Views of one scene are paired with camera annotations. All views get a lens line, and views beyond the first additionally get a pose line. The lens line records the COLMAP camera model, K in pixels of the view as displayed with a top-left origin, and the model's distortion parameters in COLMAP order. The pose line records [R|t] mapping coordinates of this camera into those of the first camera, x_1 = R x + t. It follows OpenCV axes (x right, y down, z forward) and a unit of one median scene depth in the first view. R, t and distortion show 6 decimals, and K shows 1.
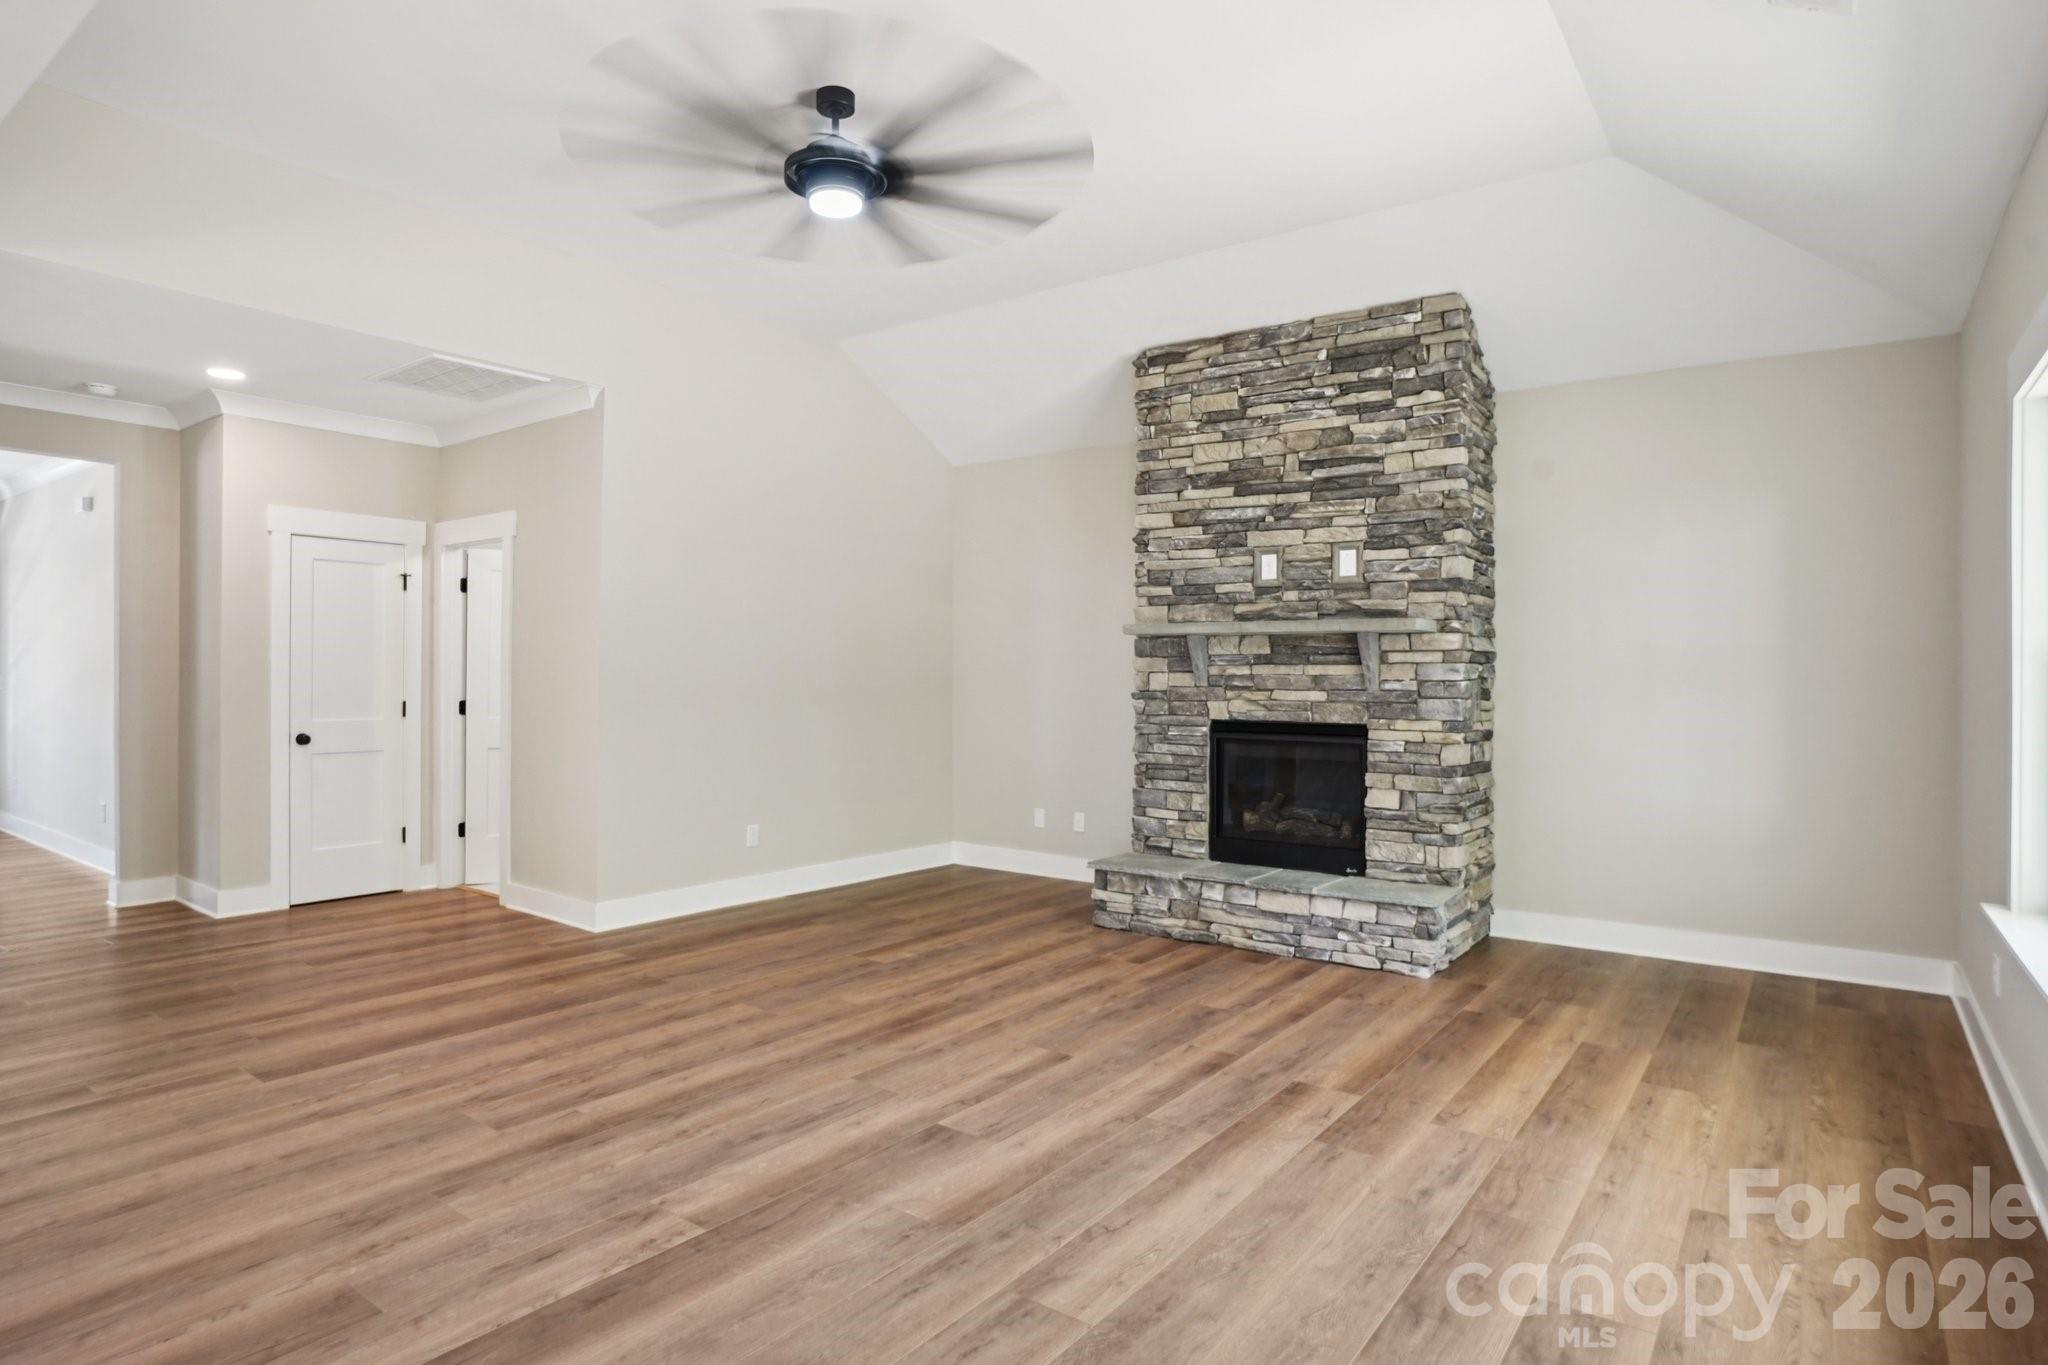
lens RADIAL K [[1114.9, 0, 1028.2], [0, 1114.9, 674.1], [0, 0, 1]] dist [-0.084606, 0.049355]
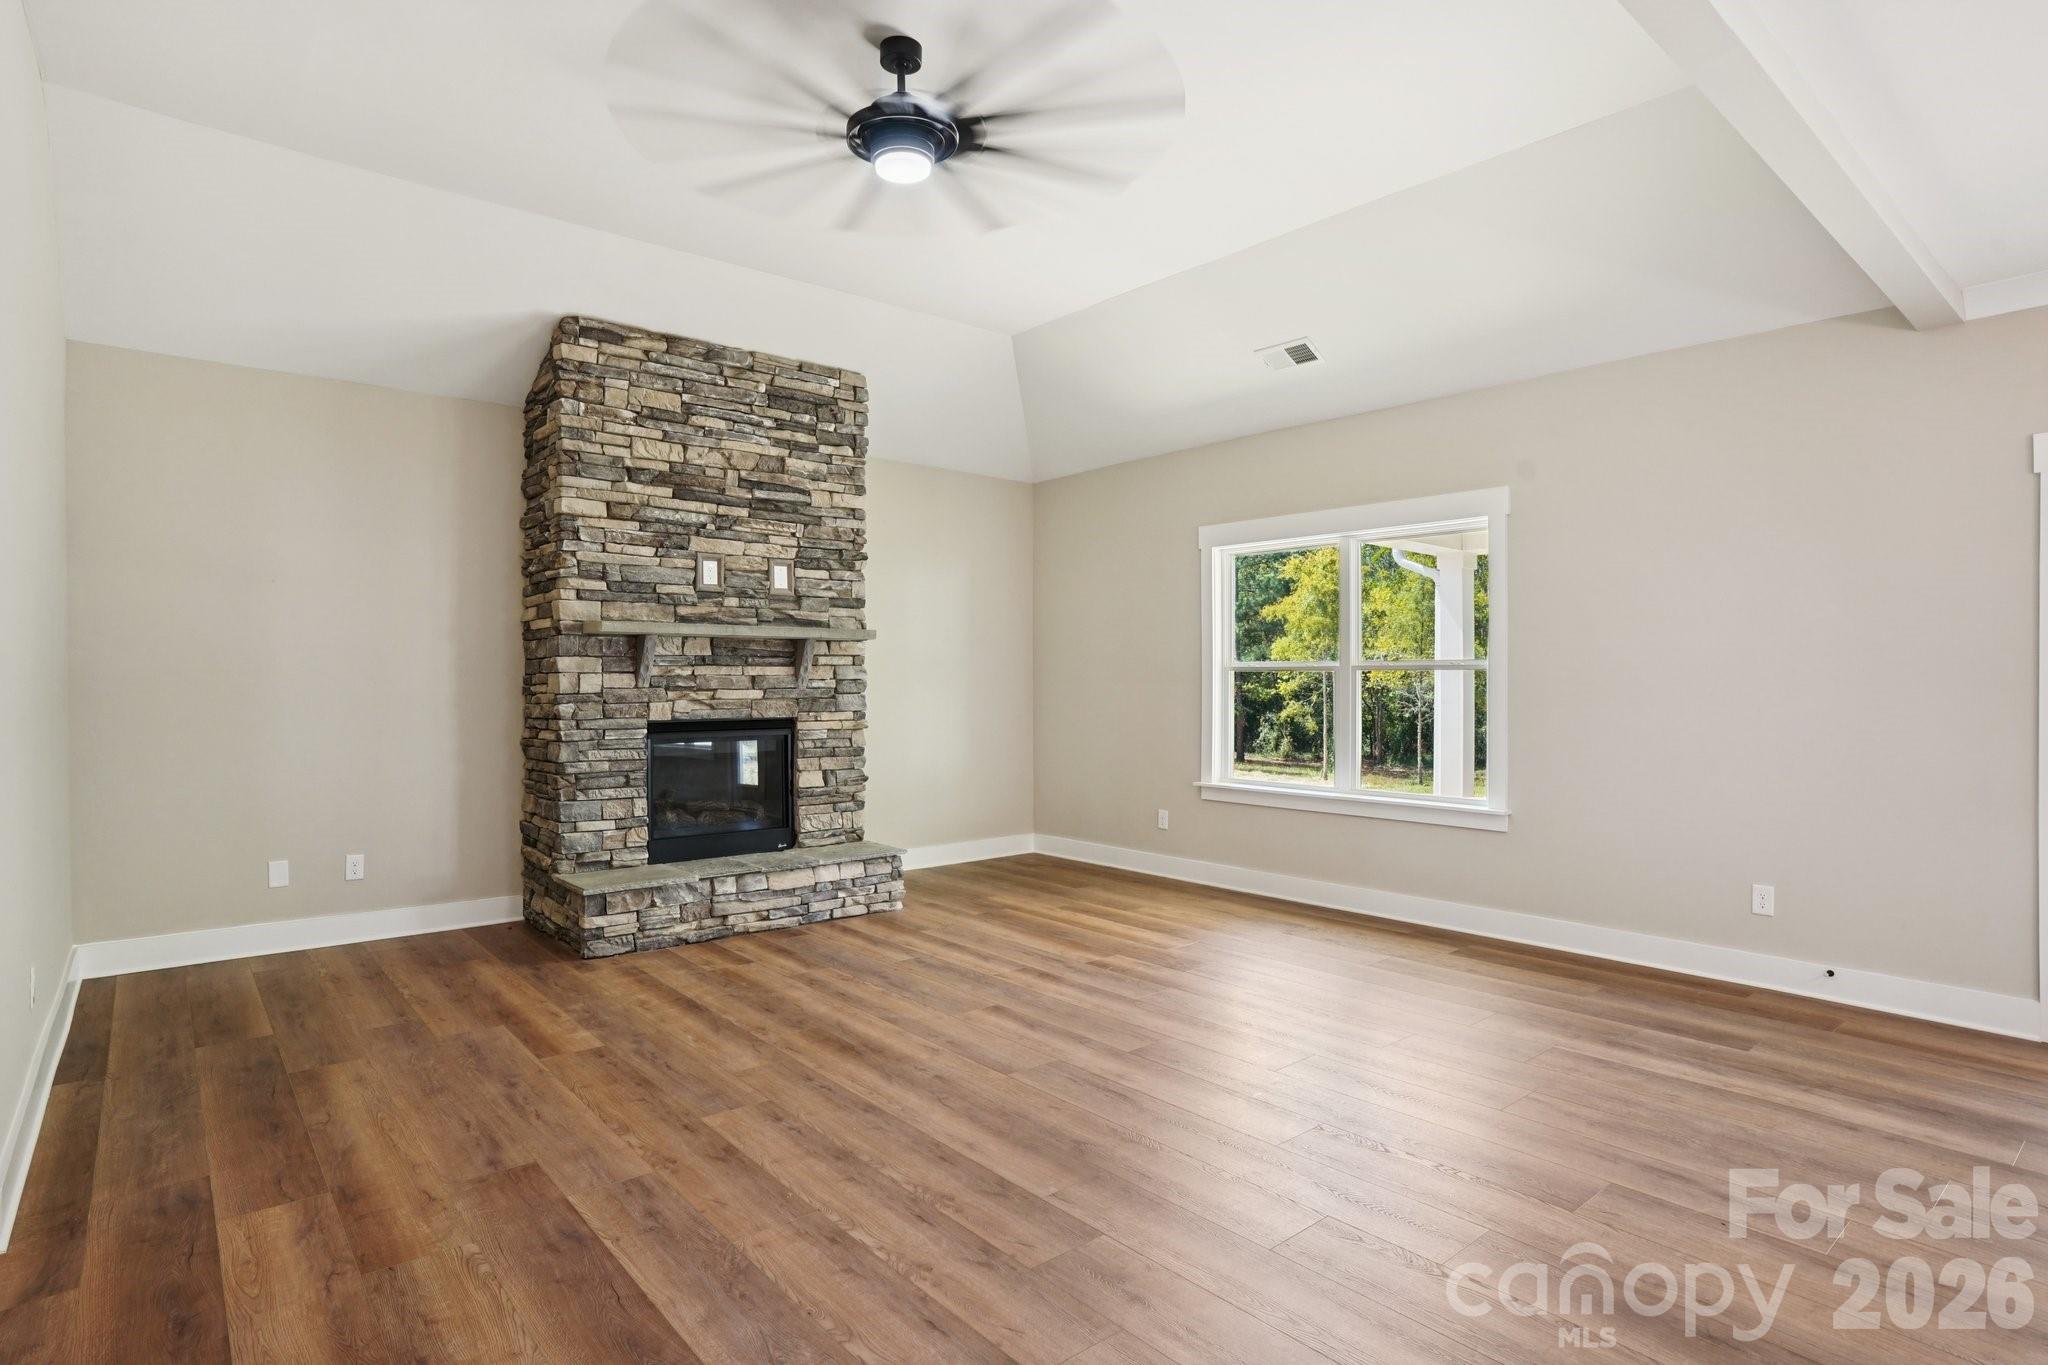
lens RADIAL K [[1074.8, 0, 1037.6], [0, 1074.8, 675.7], [0, 0, 1]] dist [-0.077595, 0.043830]
pose [[0.217972, -0.006486, 0.975933, -0.730601], [-0.001291, 0.999975, 0.006935, -0.006668], [-0.975954, -0.002772, 0.217959, 0.496943]]
